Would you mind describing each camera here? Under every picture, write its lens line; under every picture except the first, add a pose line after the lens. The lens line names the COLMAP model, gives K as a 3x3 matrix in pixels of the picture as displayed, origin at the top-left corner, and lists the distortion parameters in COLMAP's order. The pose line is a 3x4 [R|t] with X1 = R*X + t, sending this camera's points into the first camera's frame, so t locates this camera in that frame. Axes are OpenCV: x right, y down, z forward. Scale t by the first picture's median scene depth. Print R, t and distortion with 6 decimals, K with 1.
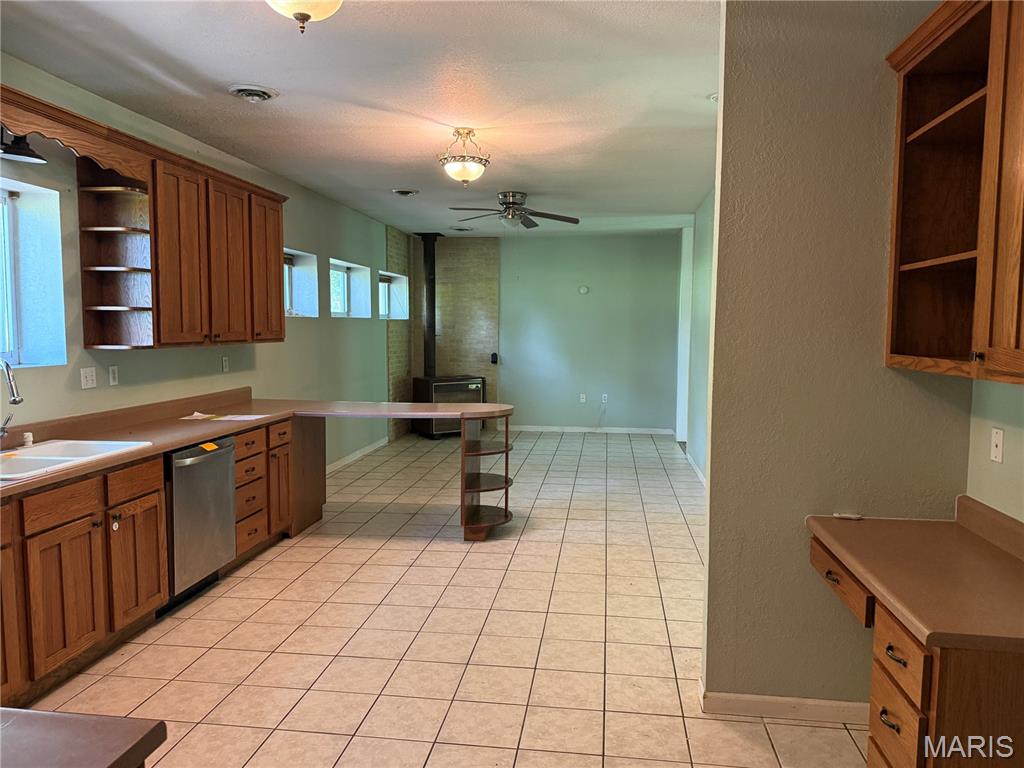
lens RADIAL K [[718.5, 0, 512.0], [0, 718.5, 384.0], [0, 0, 1]] dist [0.089529, -0.137056]
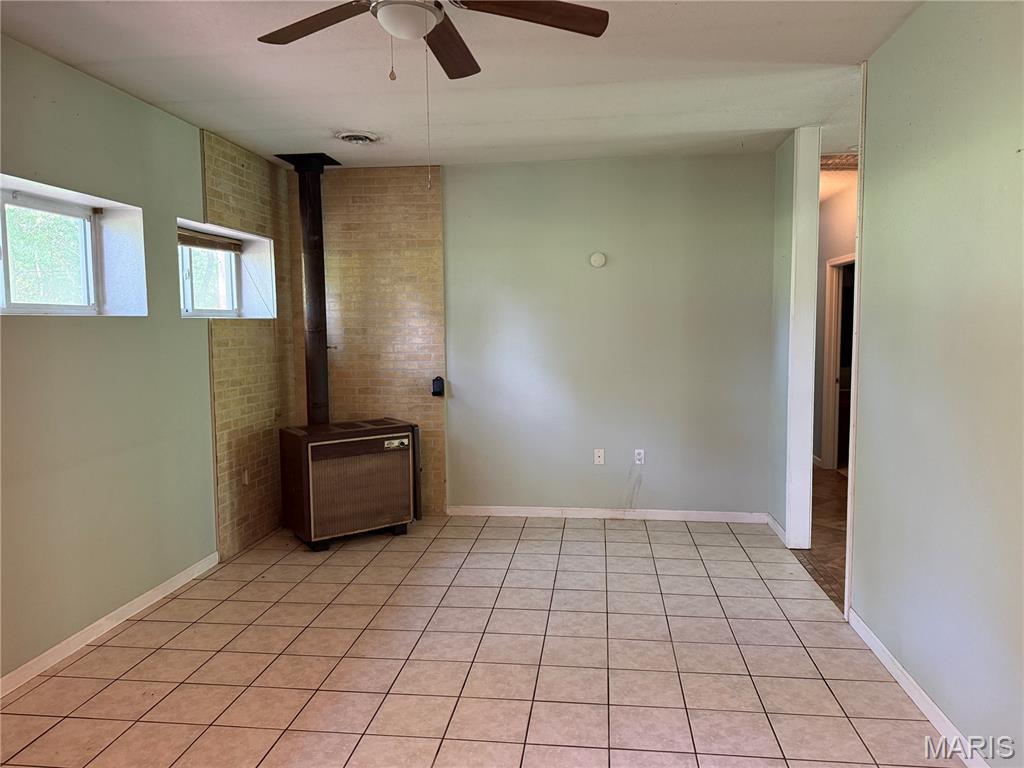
lens RADIAL K [[736.3, 0, 511.6], [0, 736.3, 388.2], [0, 0, 1]] dist [0.024319, -0.003202]
pose [[0.999861, -0.016466, 0.002455, 0.075466], [0.016455, 0.999855, 0.004307, -0.089360], [-0.002525, -0.004266, 0.999988, 1.072340]]
